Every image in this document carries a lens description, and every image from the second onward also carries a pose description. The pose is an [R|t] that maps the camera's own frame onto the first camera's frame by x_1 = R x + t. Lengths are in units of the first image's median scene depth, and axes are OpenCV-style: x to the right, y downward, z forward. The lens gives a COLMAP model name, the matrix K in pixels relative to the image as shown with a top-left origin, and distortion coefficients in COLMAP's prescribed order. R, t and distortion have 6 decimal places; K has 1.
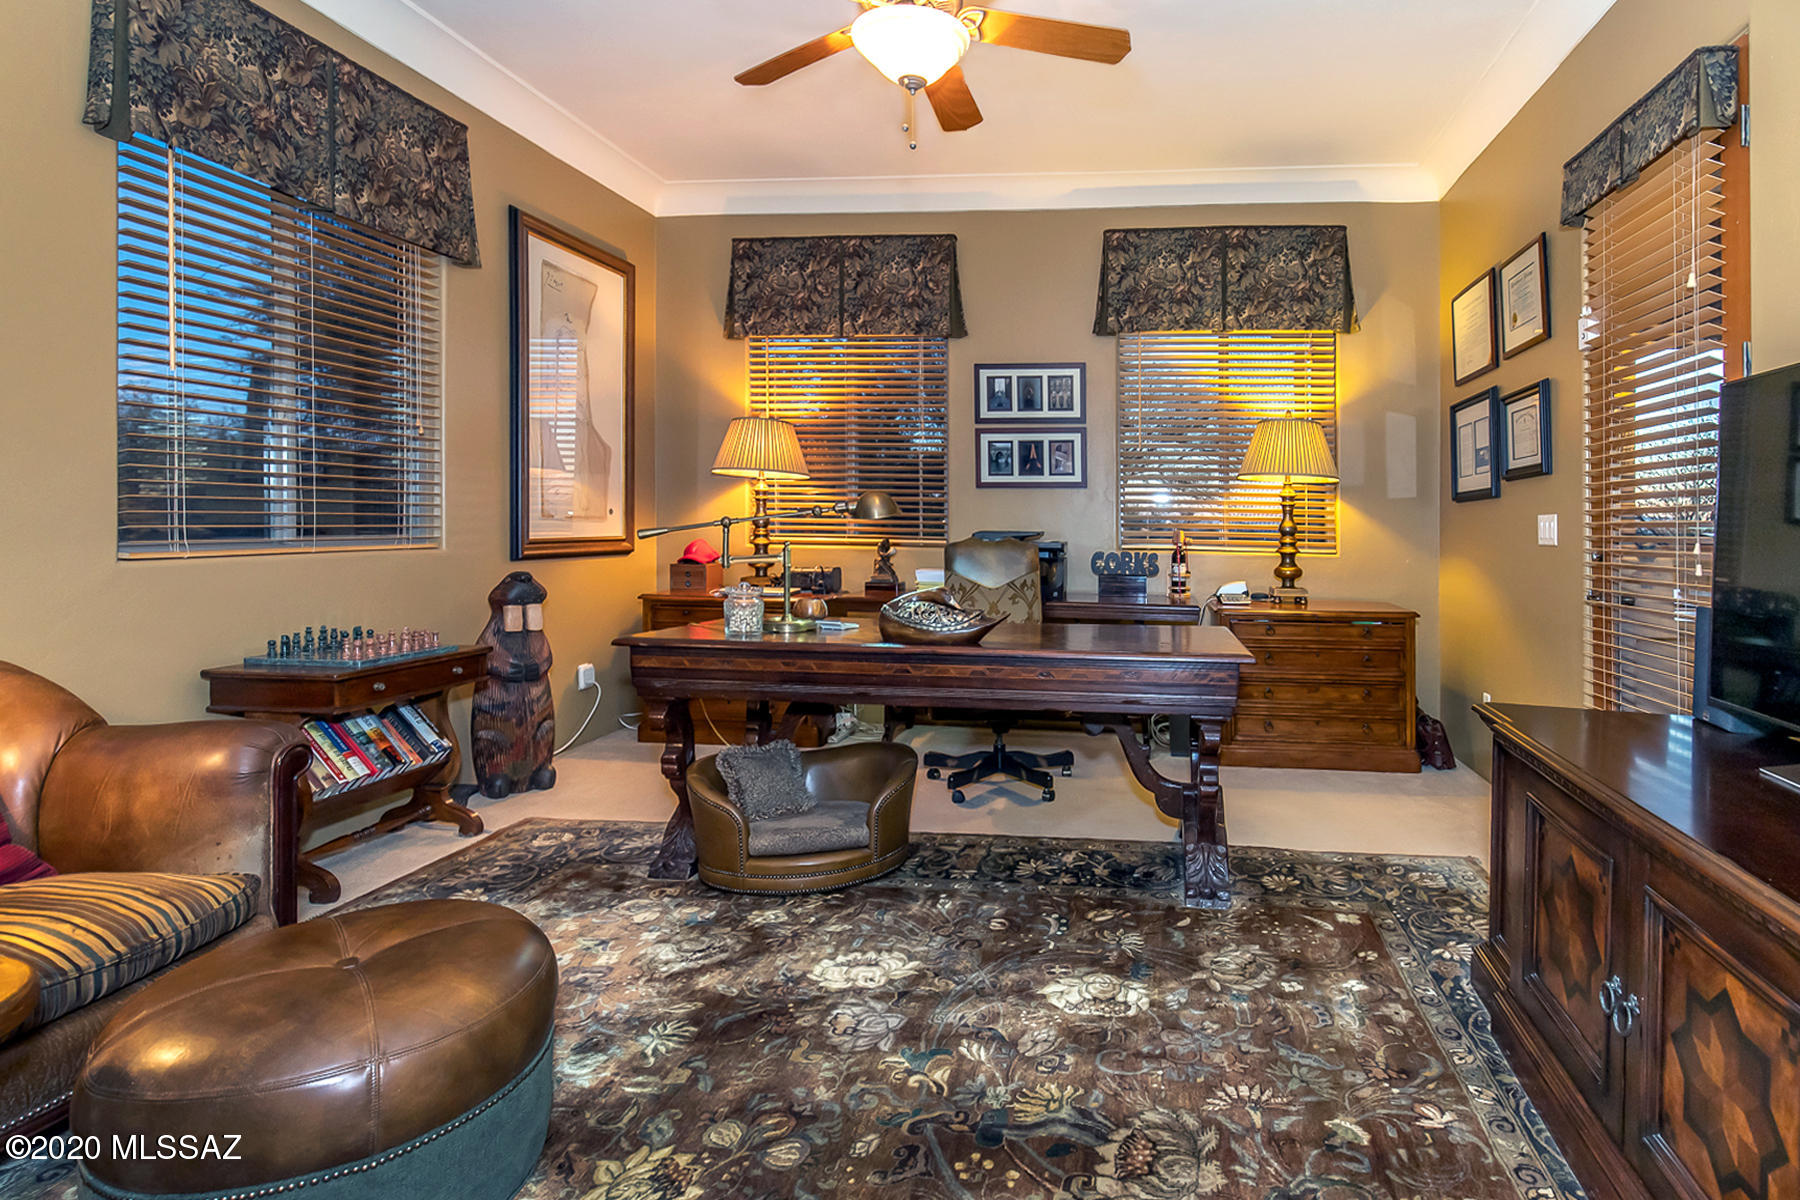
lens RADIAL K [[867.6, 0, 963.1], [0, 867.6, 537.7], [0, 0, 1]] dist [0.005461, -0.000492]
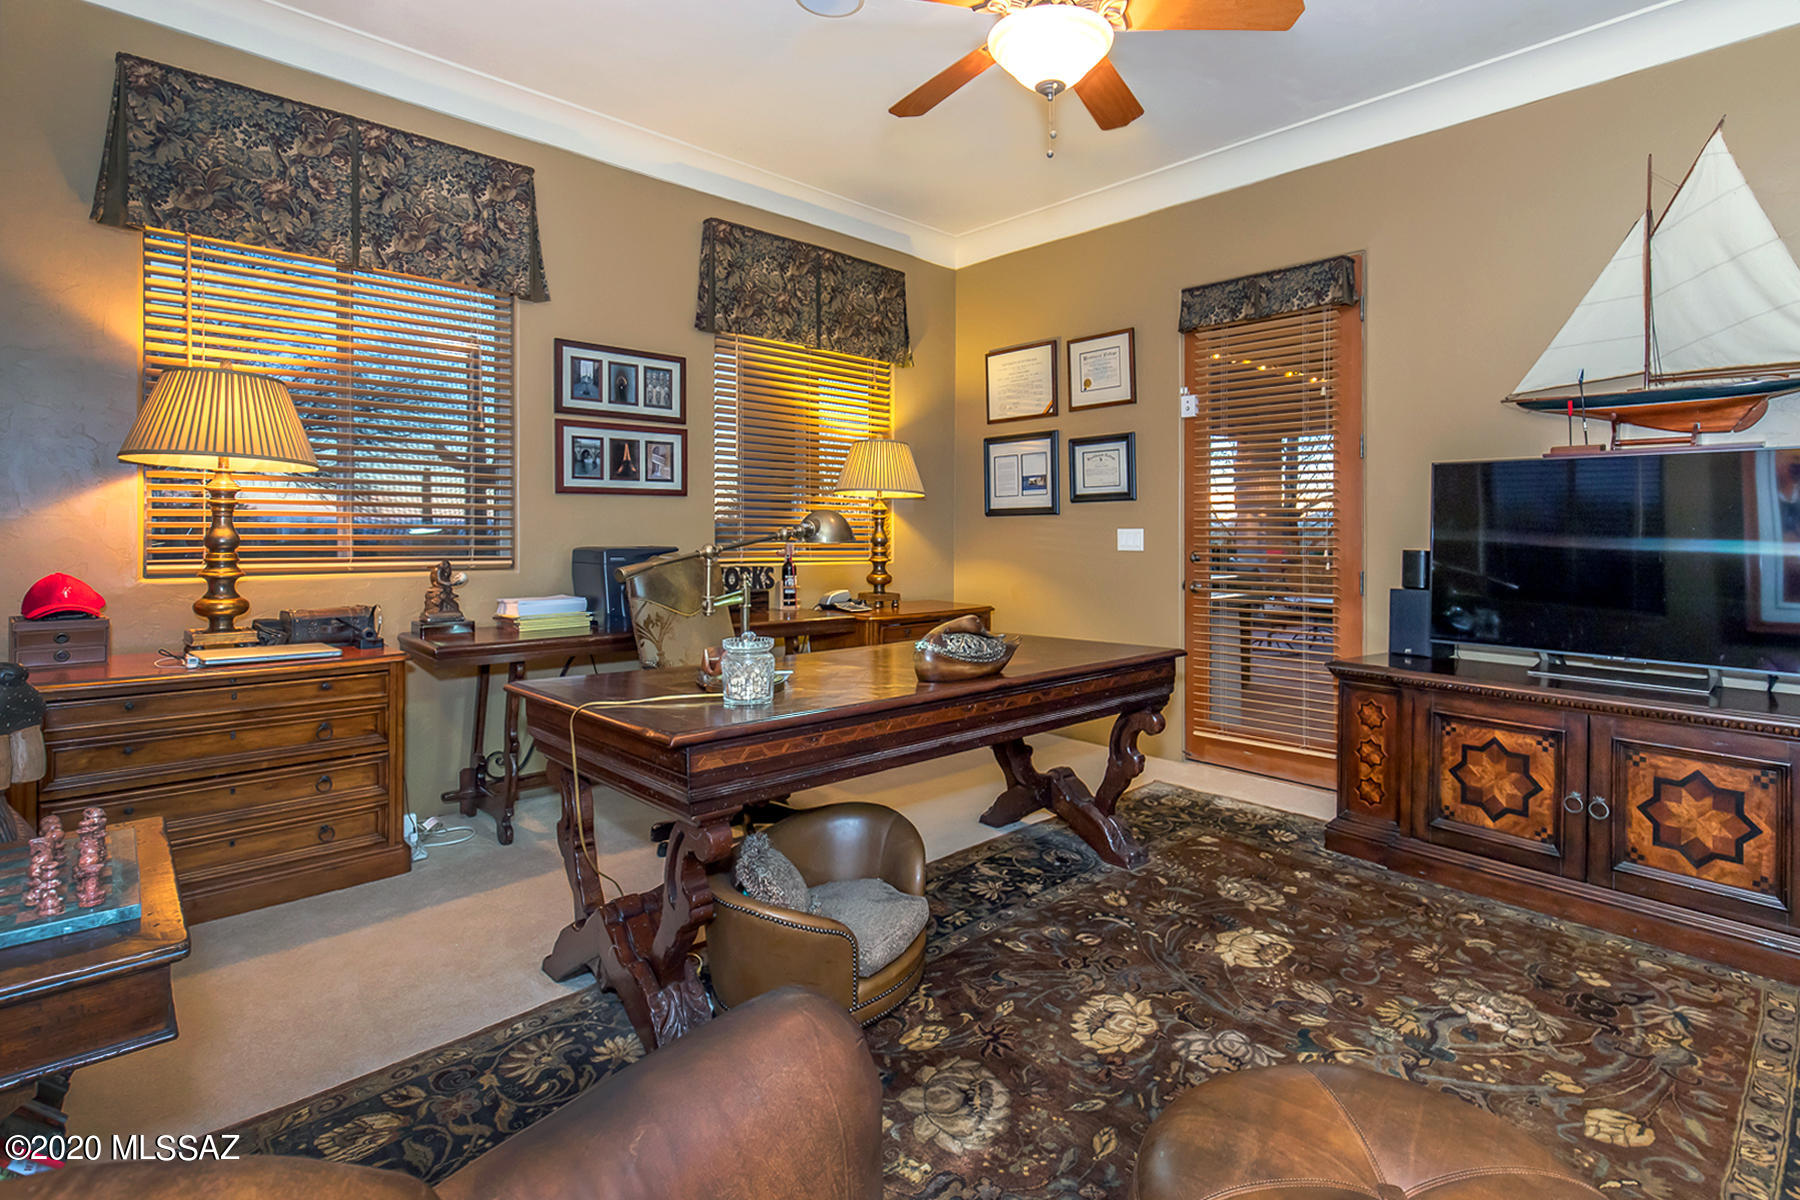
lens RADIAL K [[867.6, 0, 963.1], [0, 867.6, 537.7], [0, 0, 1]] dist [0.005461, -0.000492]
pose [[0.637197, -0.013471, 0.770583, -0.402428], [0.014641, 0.999878, 0.005372, -0.016747], [-0.770562, 0.007860, 0.637317, 0.221020]]
